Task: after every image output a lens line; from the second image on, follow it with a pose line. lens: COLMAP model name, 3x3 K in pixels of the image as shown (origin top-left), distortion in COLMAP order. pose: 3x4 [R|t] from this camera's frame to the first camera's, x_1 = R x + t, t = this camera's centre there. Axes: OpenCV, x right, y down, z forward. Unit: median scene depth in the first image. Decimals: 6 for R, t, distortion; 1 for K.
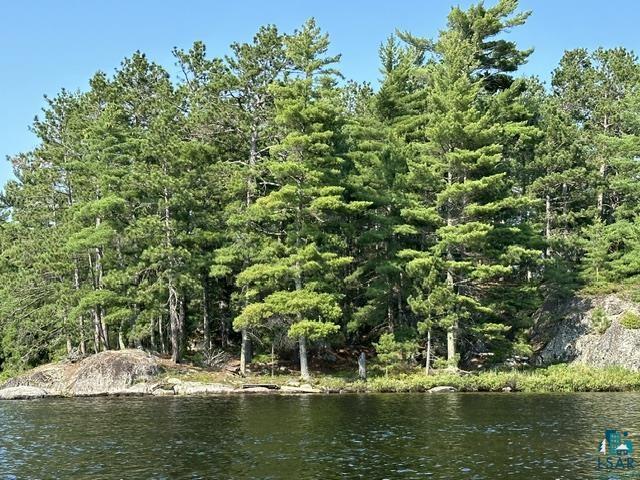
lens RADIAL K [[257.5, 0, 320.0], [0, 257.5, 240.0], [0, 0, 1]] dist [-0.001270, 0.000718]
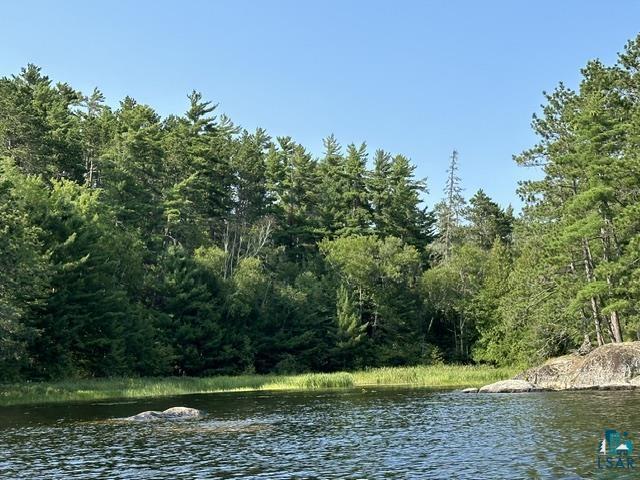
lens RADIAL K [[257.5, 0, 320.0], [0, 257.5, 240.0], [0, 0, 1]] dist [-0.001270, 0.000718]
pose [[0.988145, -0.077498, -0.132527, -1.754193], [0.077854, 0.996962, -0.002502, -0.045279], [0.132318, -0.007846, 0.991176, -0.115800]]
